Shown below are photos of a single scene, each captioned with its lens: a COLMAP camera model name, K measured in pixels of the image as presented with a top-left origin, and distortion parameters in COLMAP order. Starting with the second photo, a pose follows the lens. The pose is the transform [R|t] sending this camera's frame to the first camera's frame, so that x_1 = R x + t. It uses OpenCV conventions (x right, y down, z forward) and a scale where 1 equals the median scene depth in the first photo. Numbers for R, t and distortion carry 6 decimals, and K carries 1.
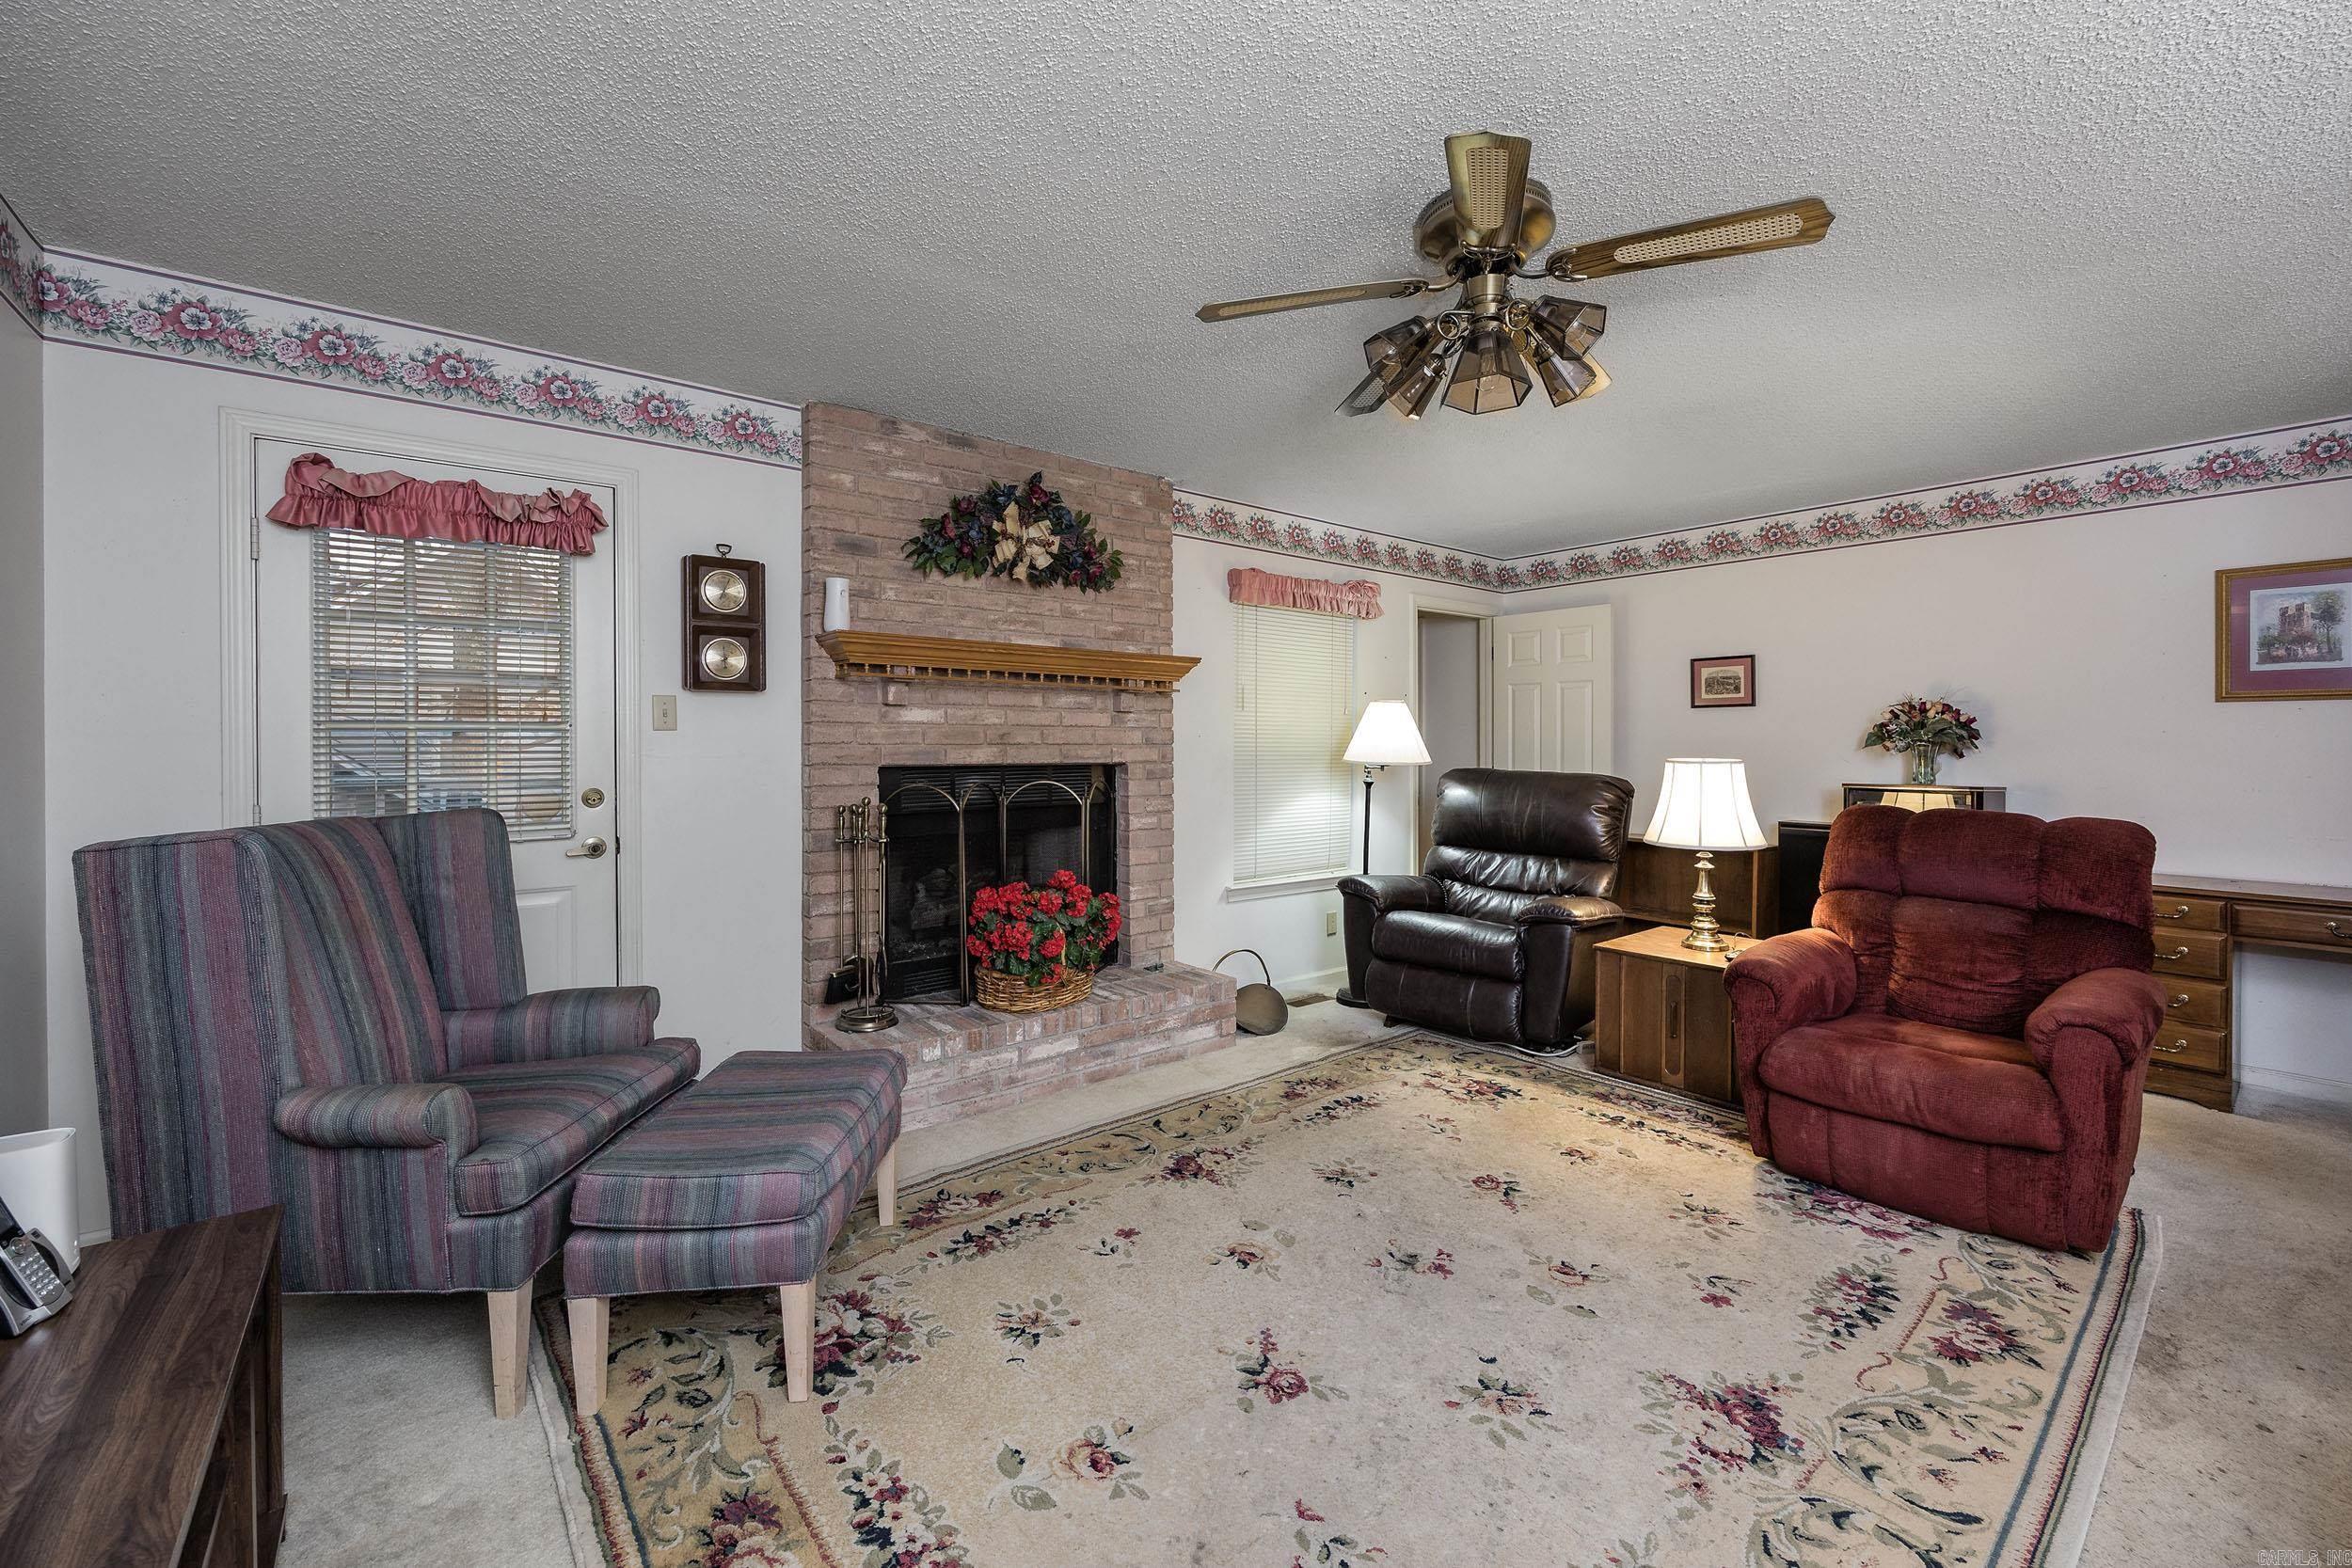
lens RADIAL K [[987.5, 0, 1233.1], [0, 987.5, 743.2], [0, 0, 1]] dist [-0.000501, -0.000033]
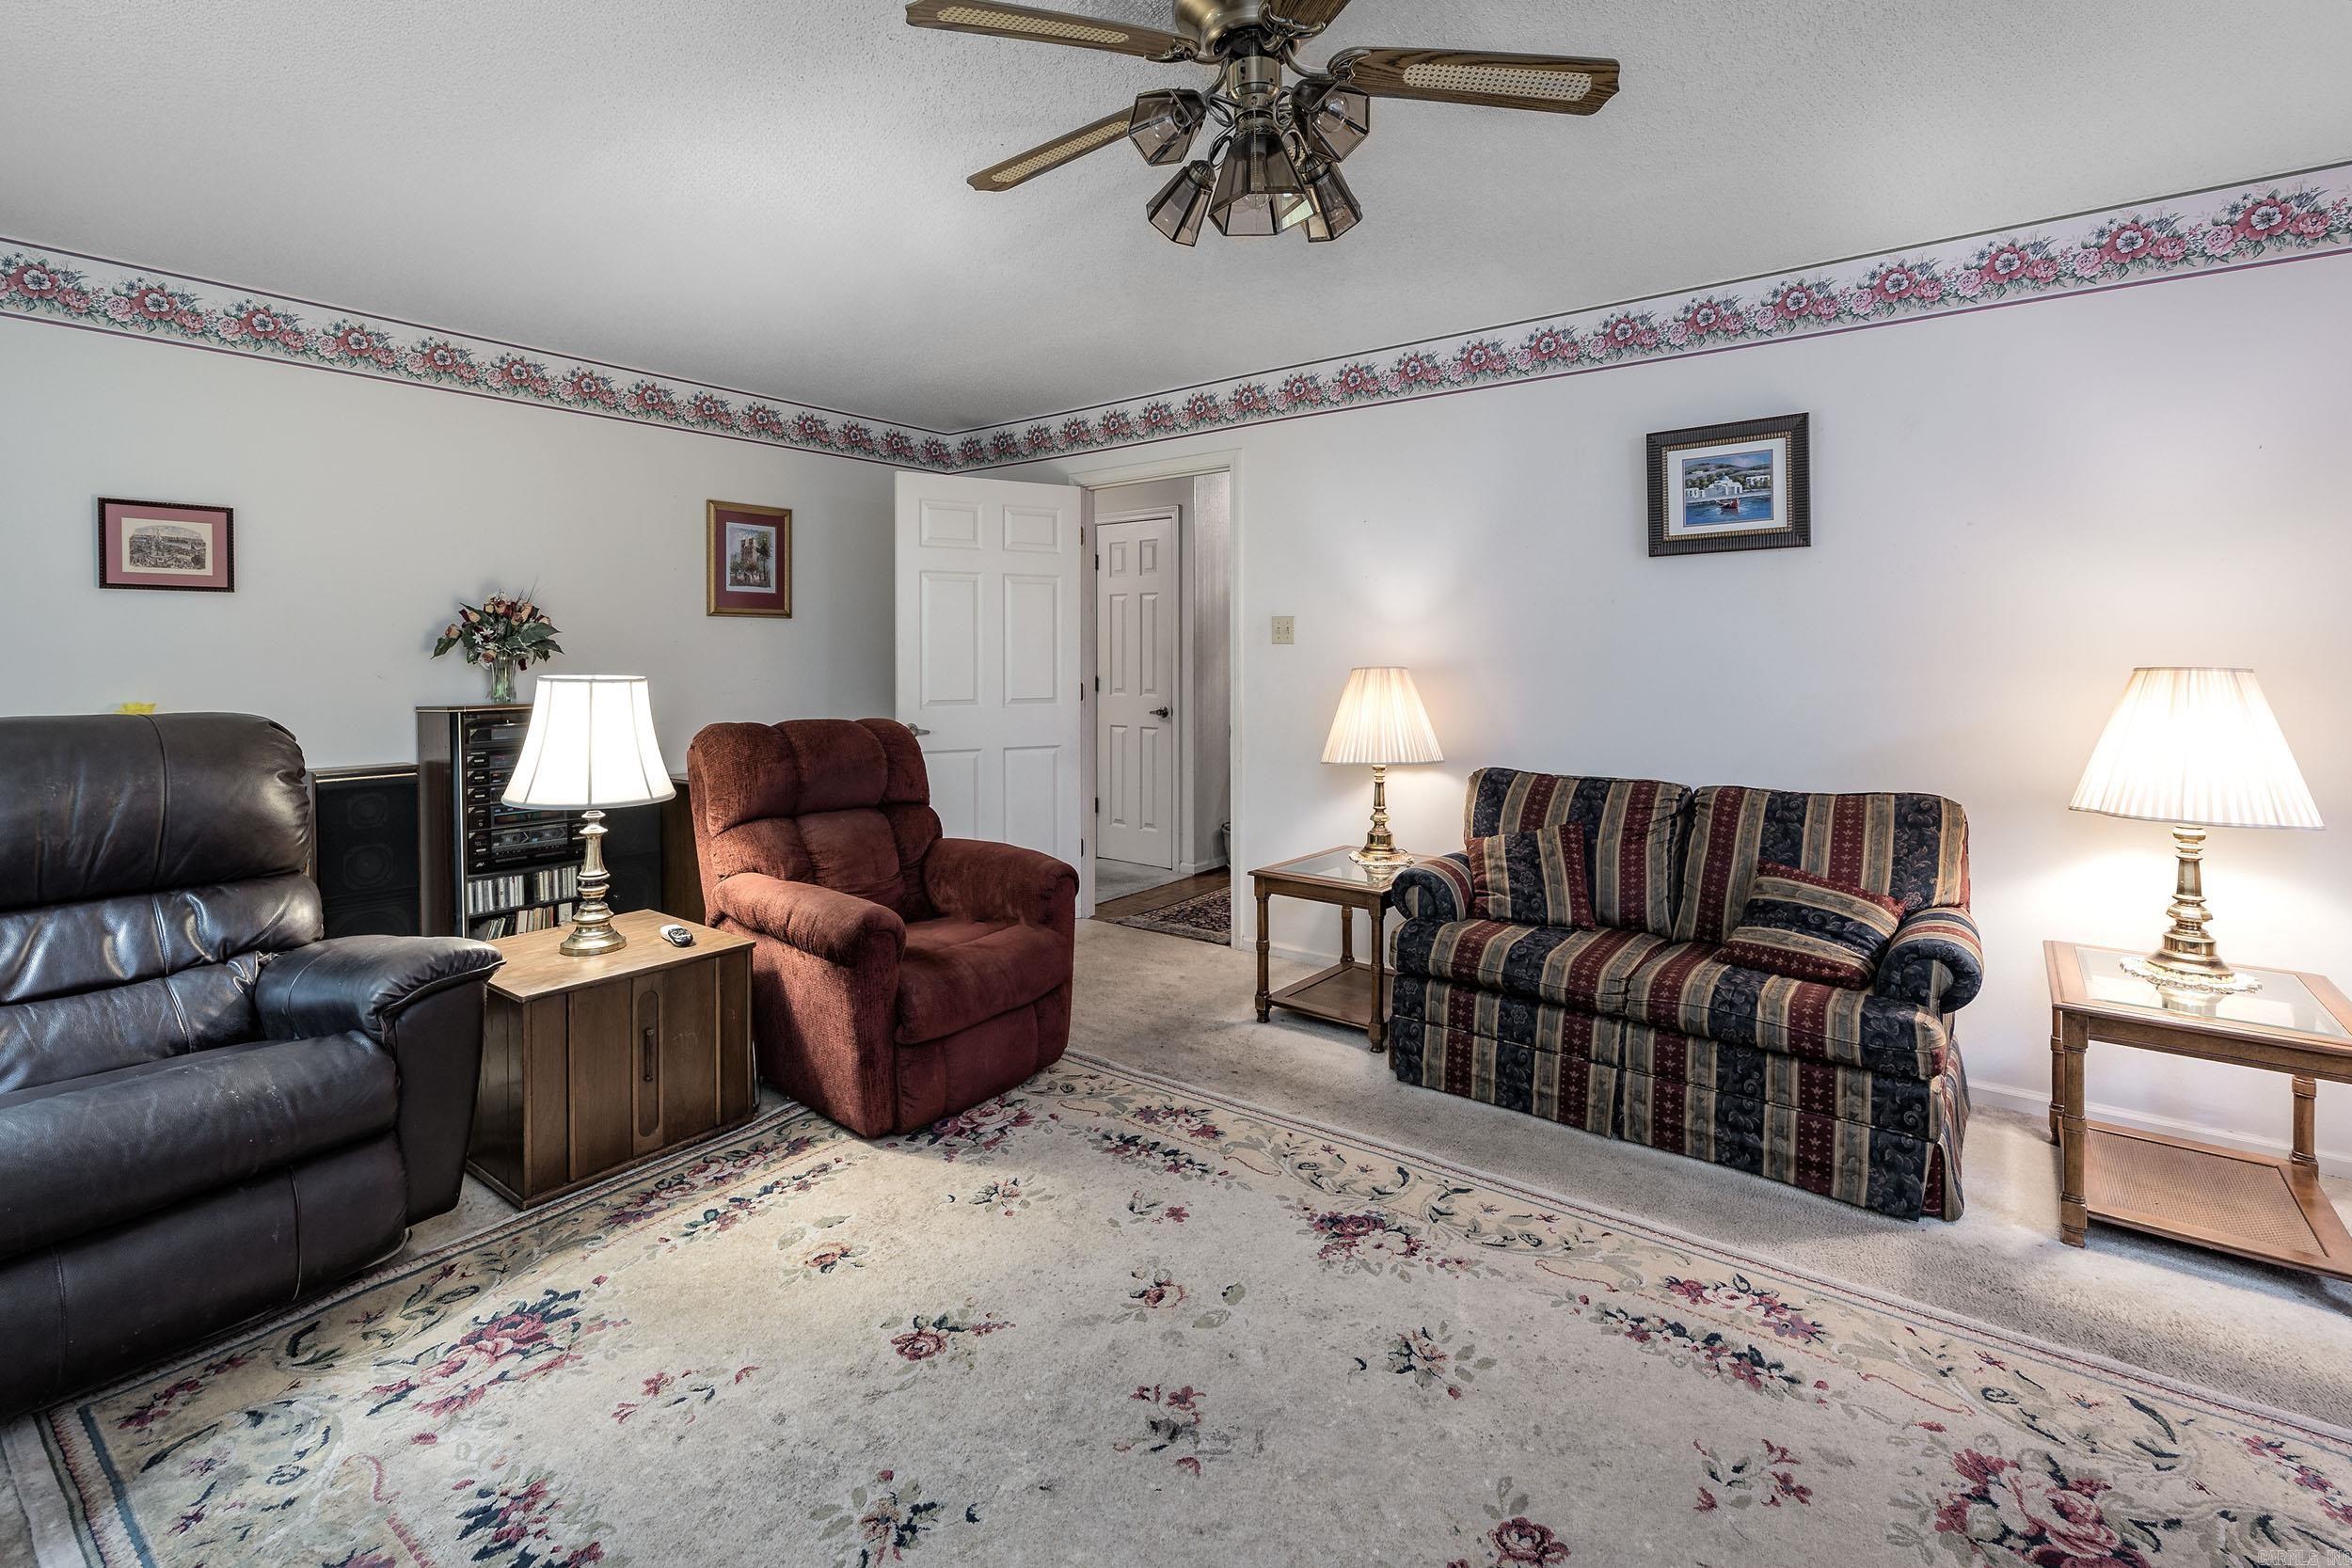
lens RADIAL K [[1102.5, 0, 1165.8], [0, 1102.5, 666.6], [0, 0, 1]] dist [0.000843, -0.000586]
pose [[-0.225742, -0.014637, 0.974077, -0.384368], [-0.004088, 0.999893, 0.014077, -0.003856], [-0.974179, -0.000804, -0.225777, 0.827014]]
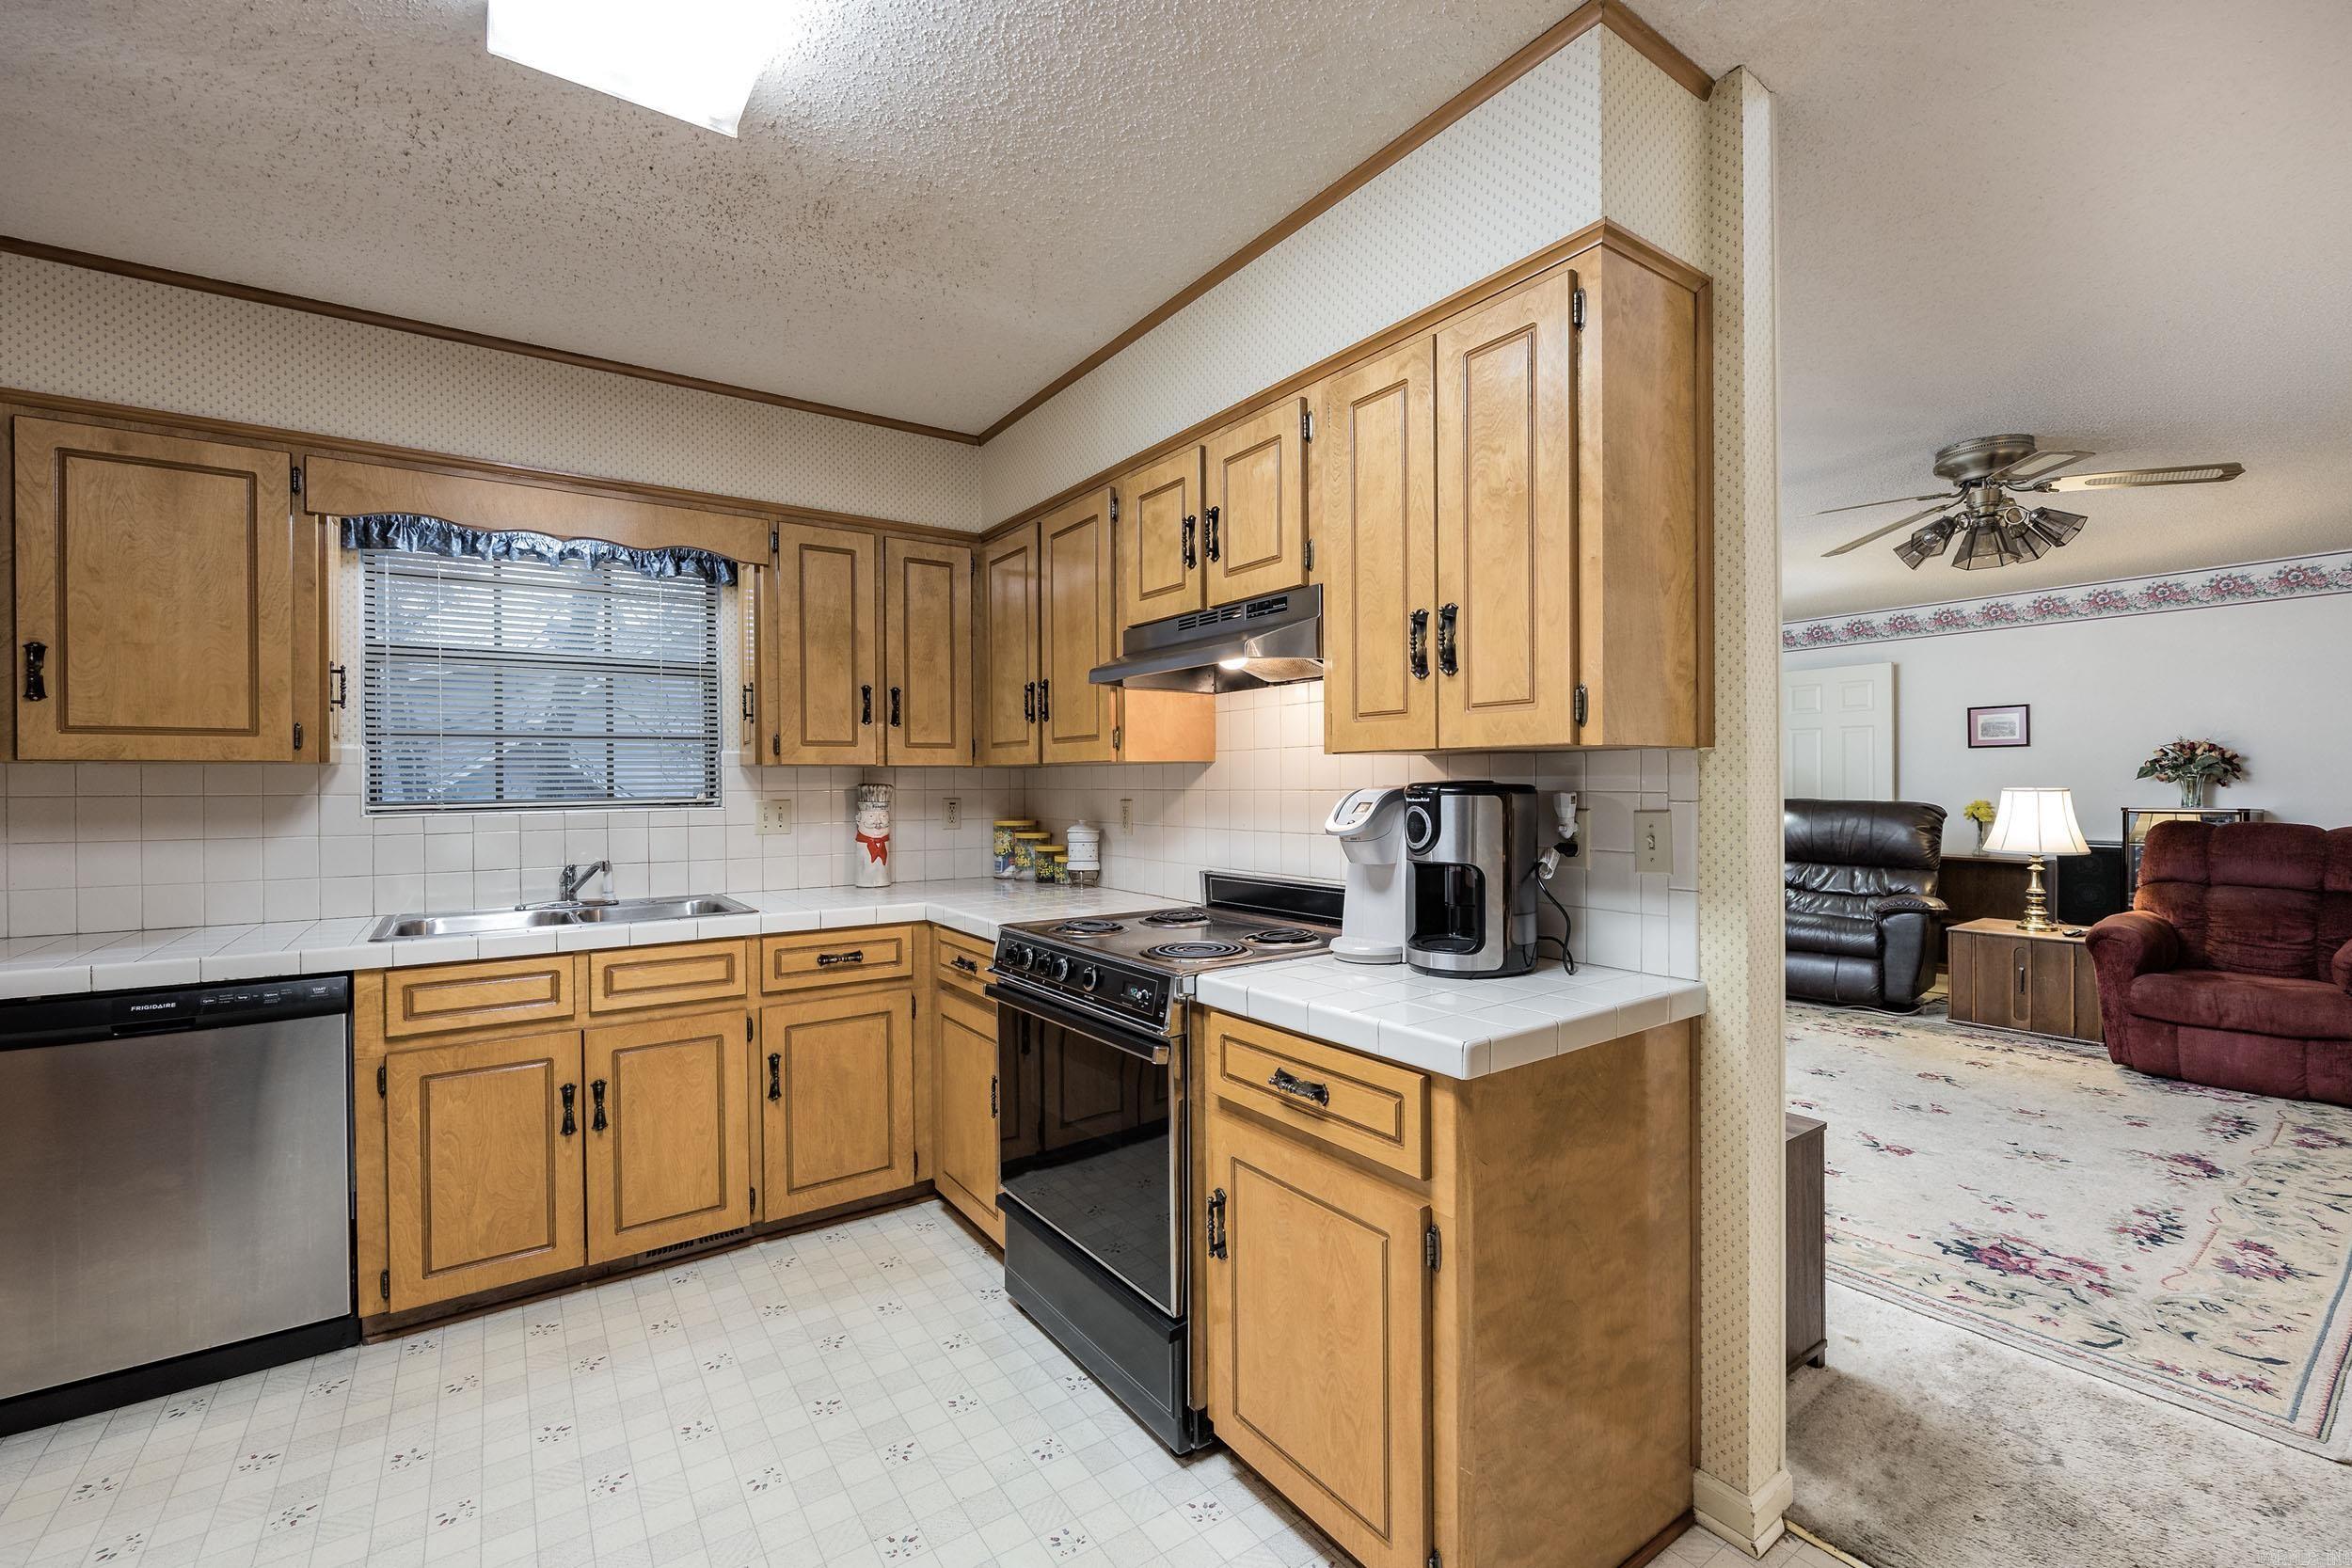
lens RADIAL K [[1046.2, 0, 1176.0], [0, 1046.2, 784.0], [0, 0, 1]] dist [-0.001752, -0.000515]
pose [[0.997434, -0.008435, -0.071096, -0.614190], [0.008545, 0.999963, 0.001243, -0.001235], [0.071083, -0.001847, 0.997469, -0.520537]]
